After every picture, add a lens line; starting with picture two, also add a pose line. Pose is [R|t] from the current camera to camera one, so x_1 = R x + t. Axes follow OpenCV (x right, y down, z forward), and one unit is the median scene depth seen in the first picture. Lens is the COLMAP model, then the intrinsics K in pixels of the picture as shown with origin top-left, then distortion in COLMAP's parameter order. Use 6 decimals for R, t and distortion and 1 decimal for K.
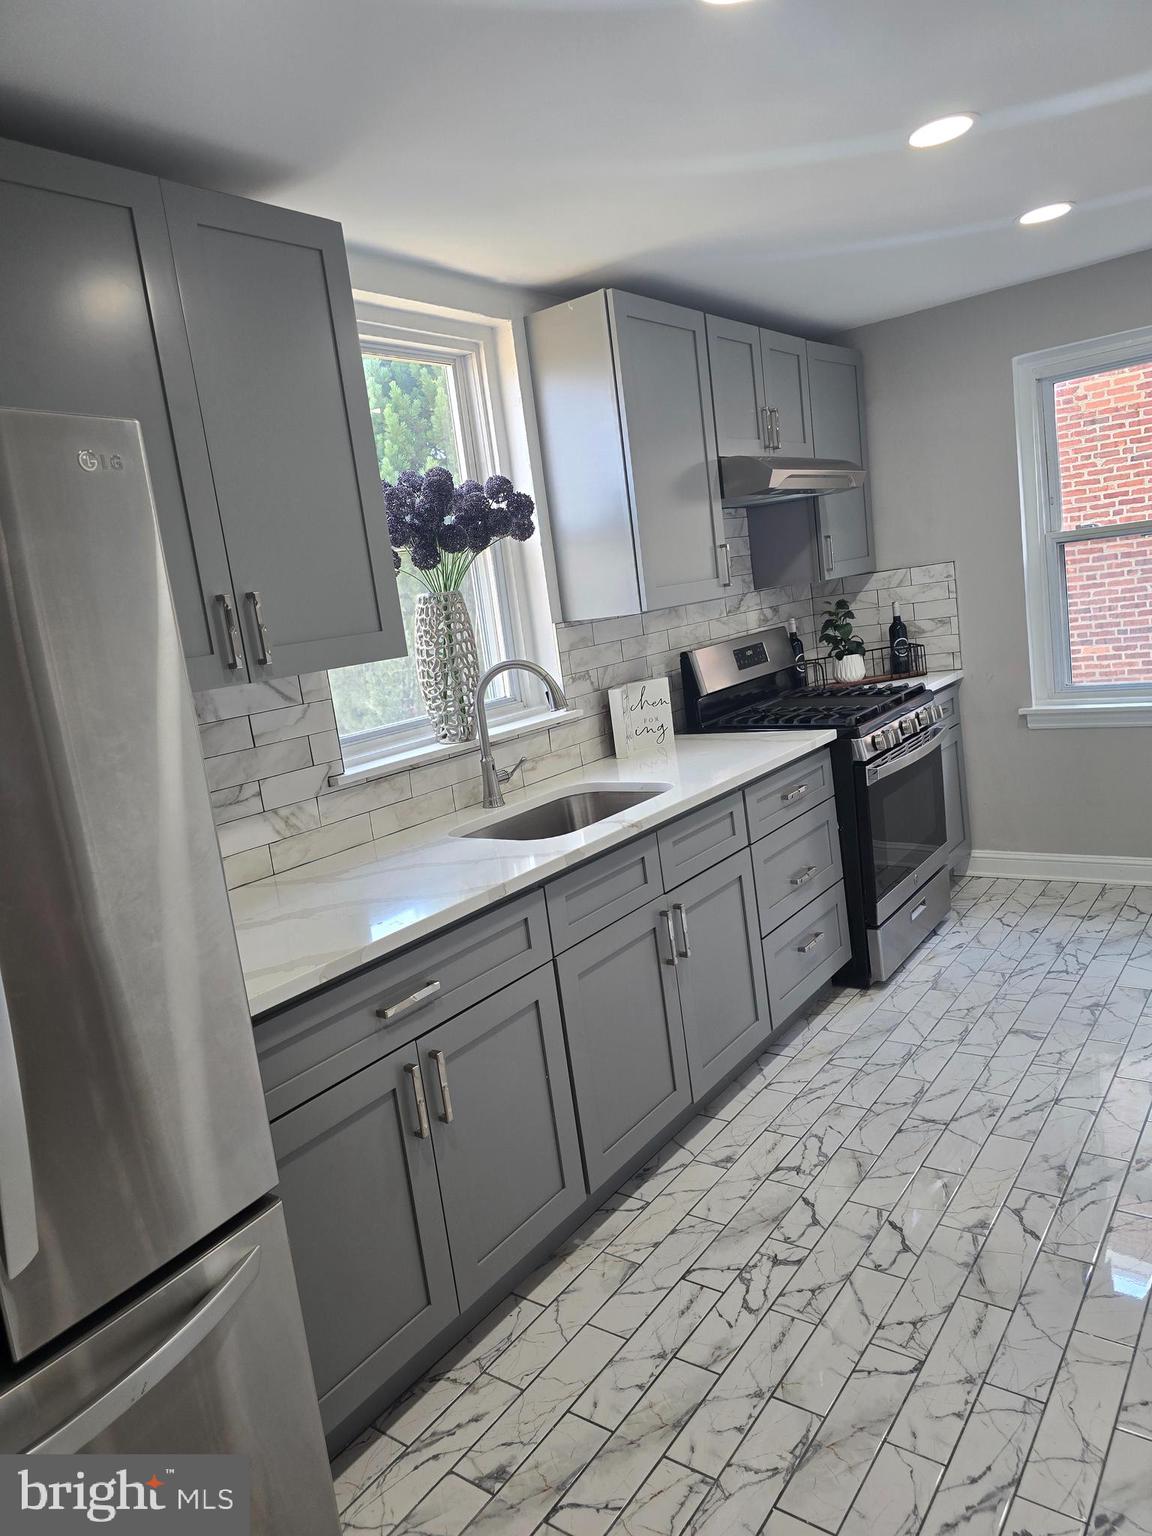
lens RADIAL K [[1031.3, 0, 579.0], [0, 1031.3, 760.2], [0, 0, 1]] dist [0.077182, -0.078977]
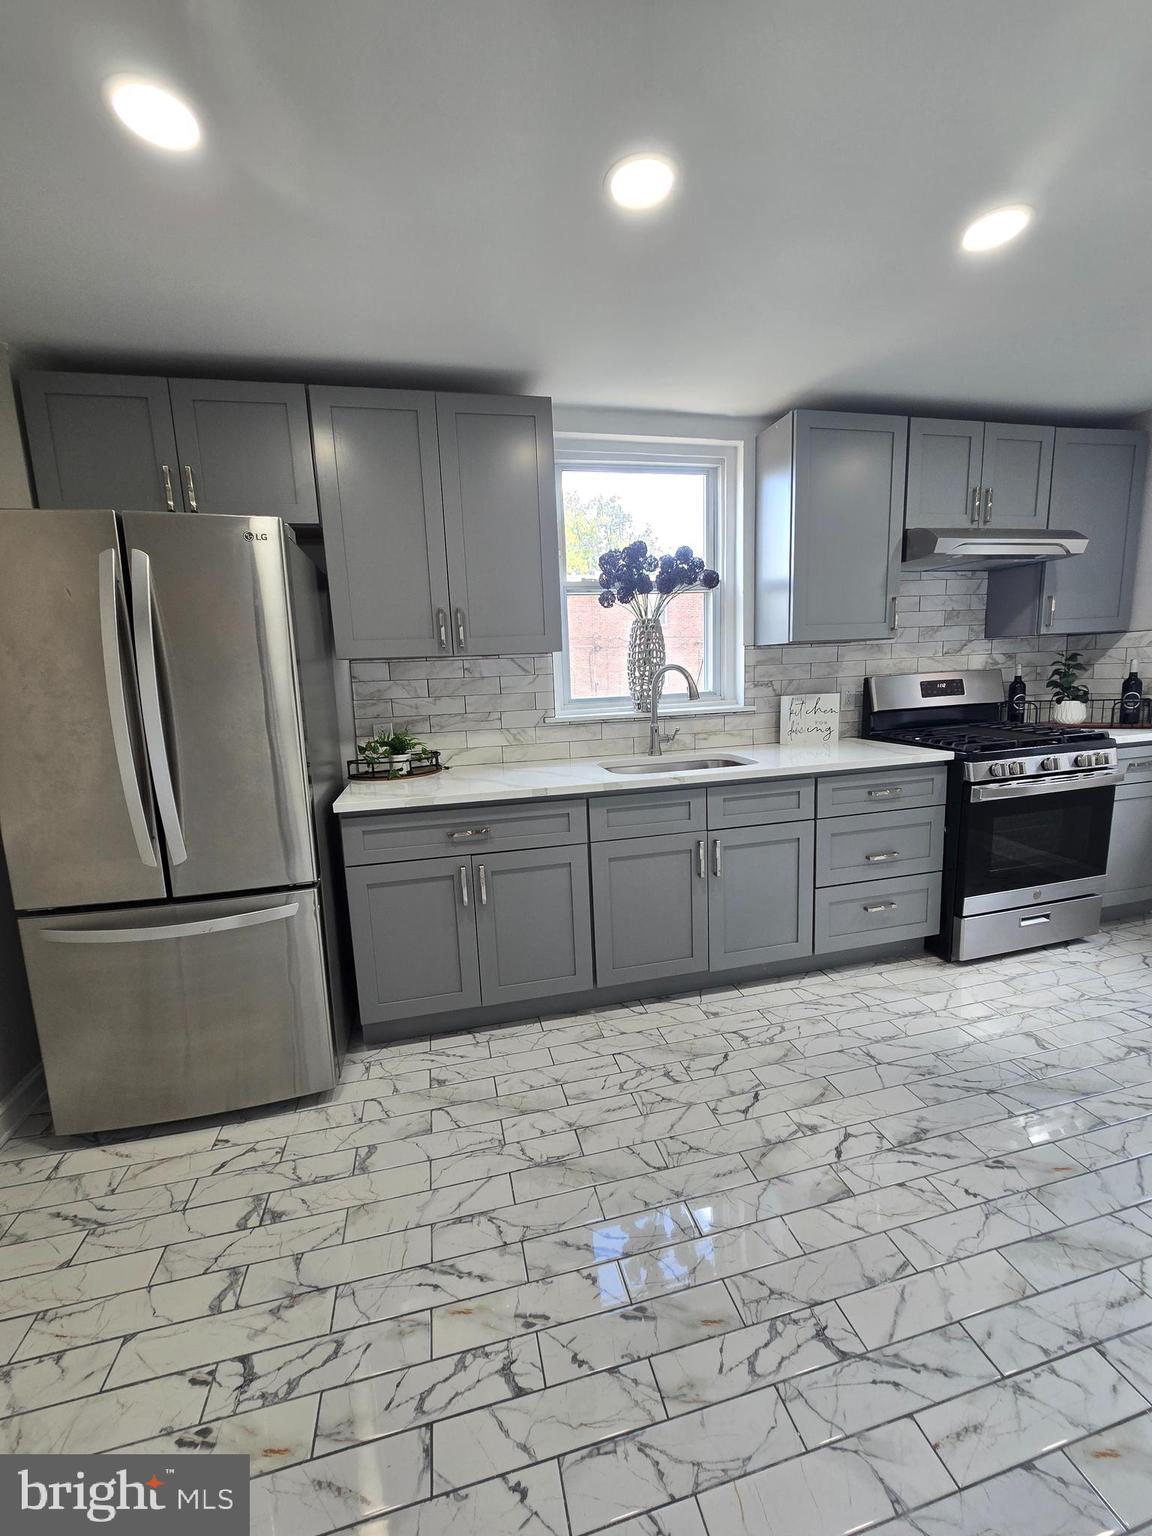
lens RADIAL K [[626.4, 0, 585.0], [0, 626.4, 772.2], [0, 0, 1]] dist [-0.001404, -0.000192]
pose [[0.767663, 0.203094, -0.607821, 0.373612], [-0.162419, 0.979146, 0.122035, -0.026140], [0.619930, 0.005040, 0.784641, 0.144582]]
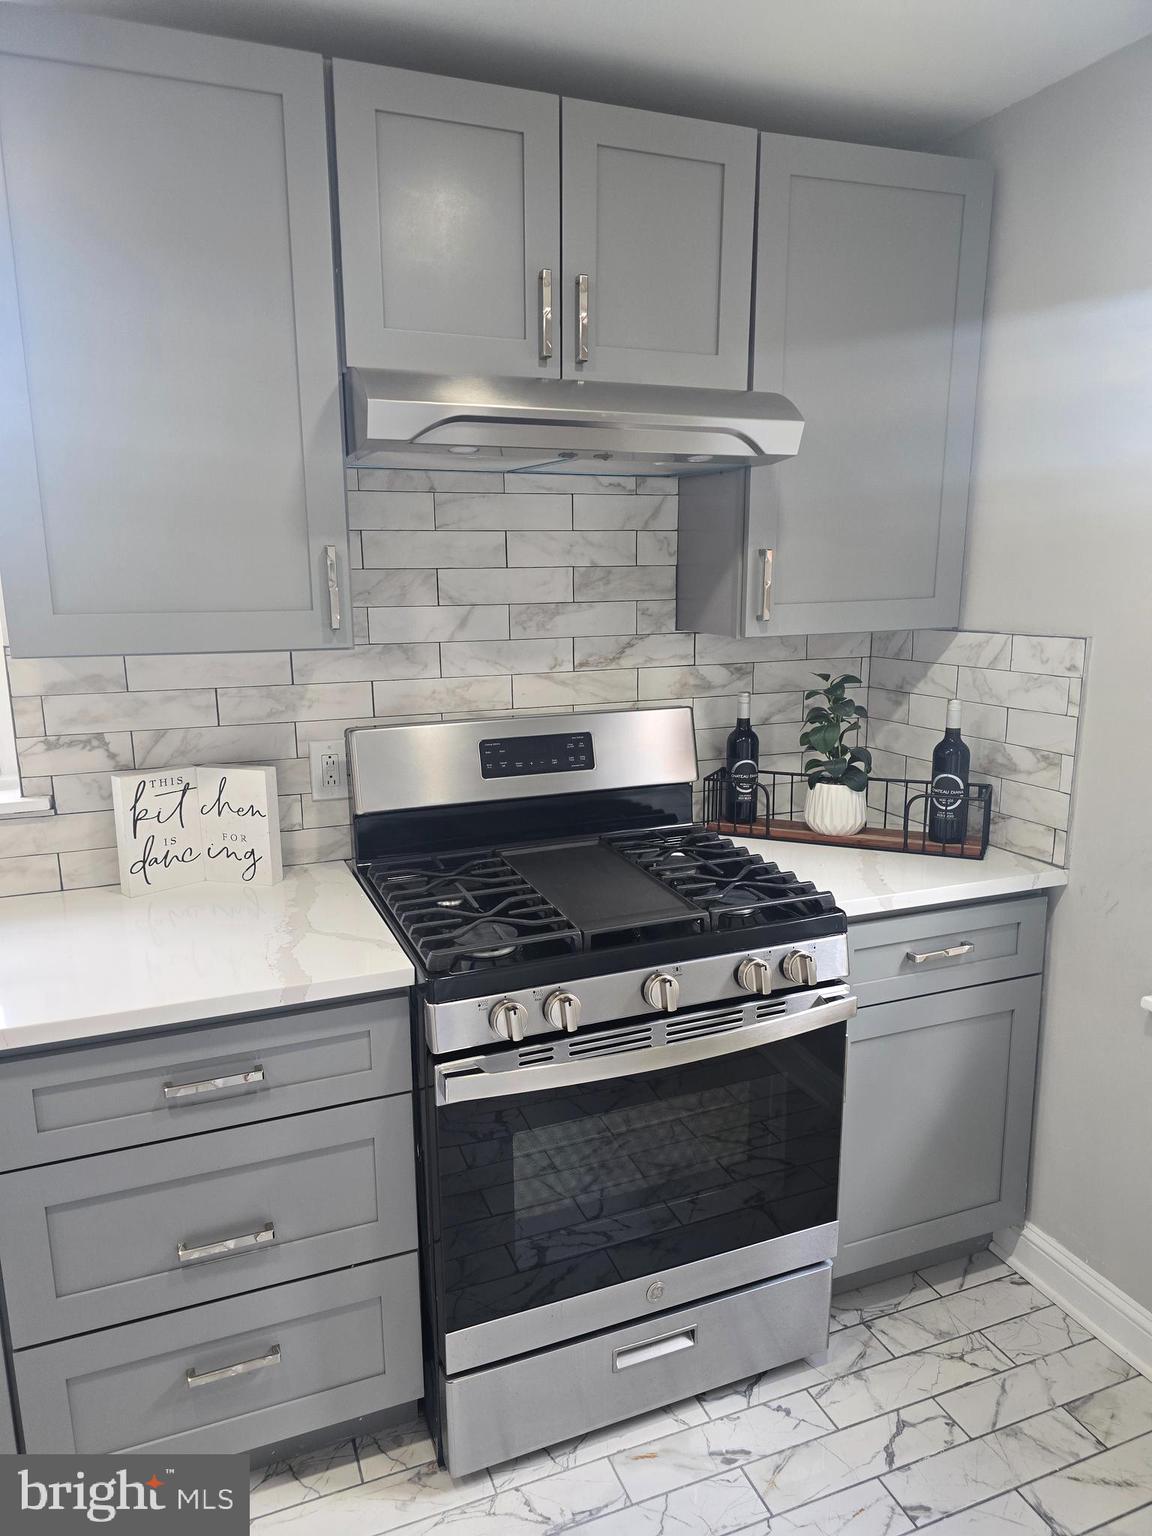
lens RADIAL K [[1028.6, 0, 567.4], [0, 1028.6, 785.5], [0, 0, 1]] dist [0.057824, -0.048468]
pose [[0.840537, 0.235025, -0.488120, 0.524402], [-0.191632, 0.971732, 0.137891, -0.190798], [0.506729, -0.022363, 0.861815, 0.636208]]
